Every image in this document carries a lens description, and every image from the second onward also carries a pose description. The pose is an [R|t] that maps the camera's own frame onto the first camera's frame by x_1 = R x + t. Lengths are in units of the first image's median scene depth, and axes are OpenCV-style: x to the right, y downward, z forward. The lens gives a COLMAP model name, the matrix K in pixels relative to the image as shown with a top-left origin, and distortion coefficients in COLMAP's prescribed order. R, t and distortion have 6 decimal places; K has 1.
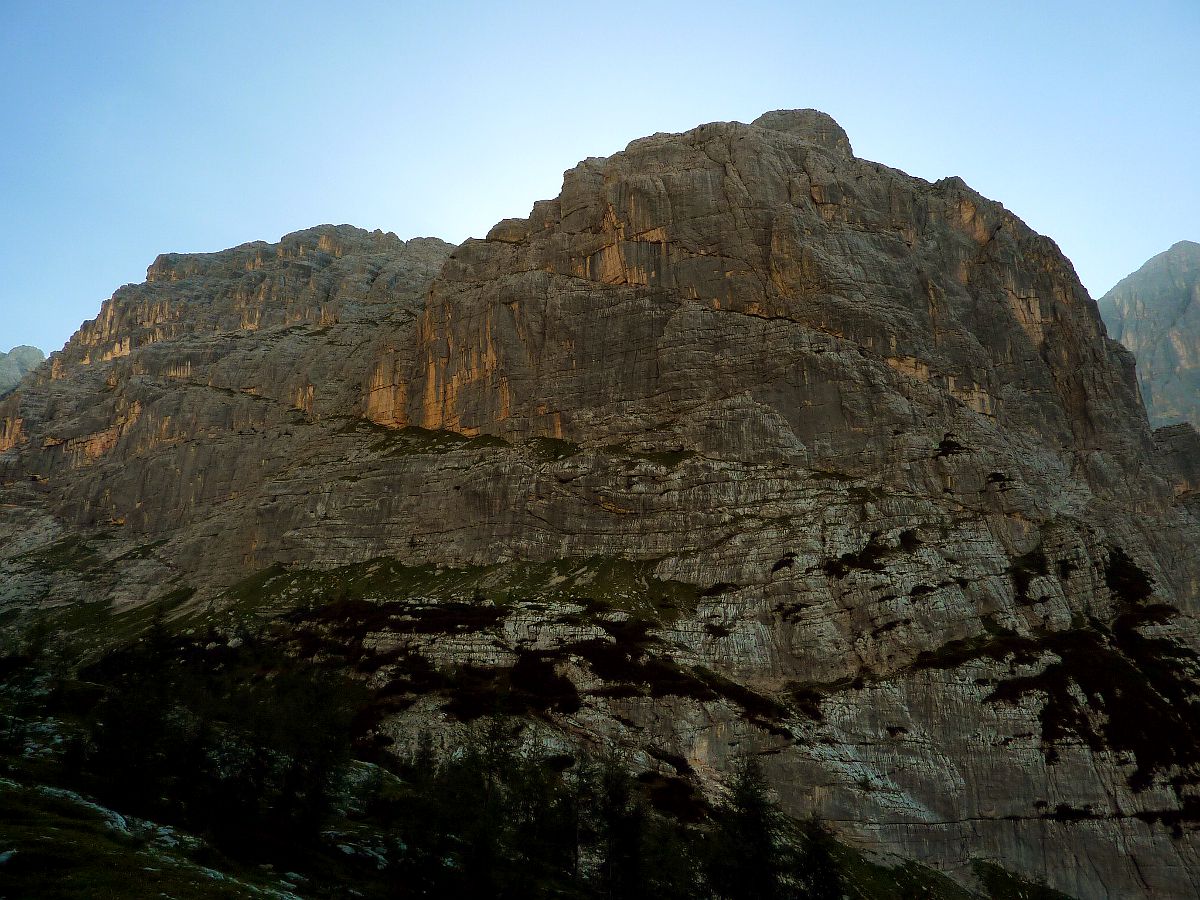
lens RADIAL K [[887.4, 0, 600.0], [0, 887.4, 450.0], [0, 0, 1]] dist [-0.012350, -0.006656]
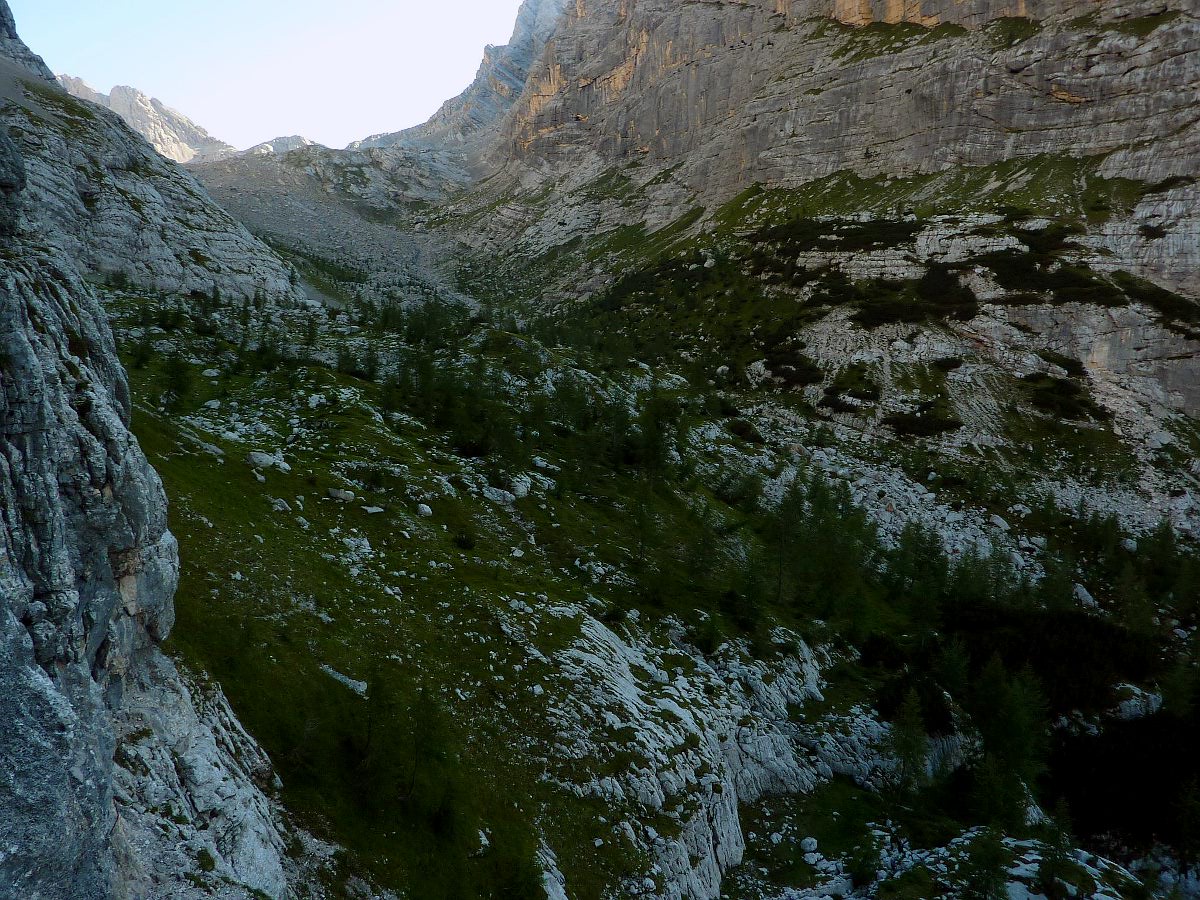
lens RADIAL K [[887.4, 0, 600.0], [0, 887.4, 450.0], [0, 0, 1]] dist [-0.012350, -0.006656]
pose [[0.832225, 0.068504, -0.550189, 0.147719], [0.179739, 0.905411, 0.384609, -0.043779], [0.524495, -0.418972, 0.741193, -0.082794]]
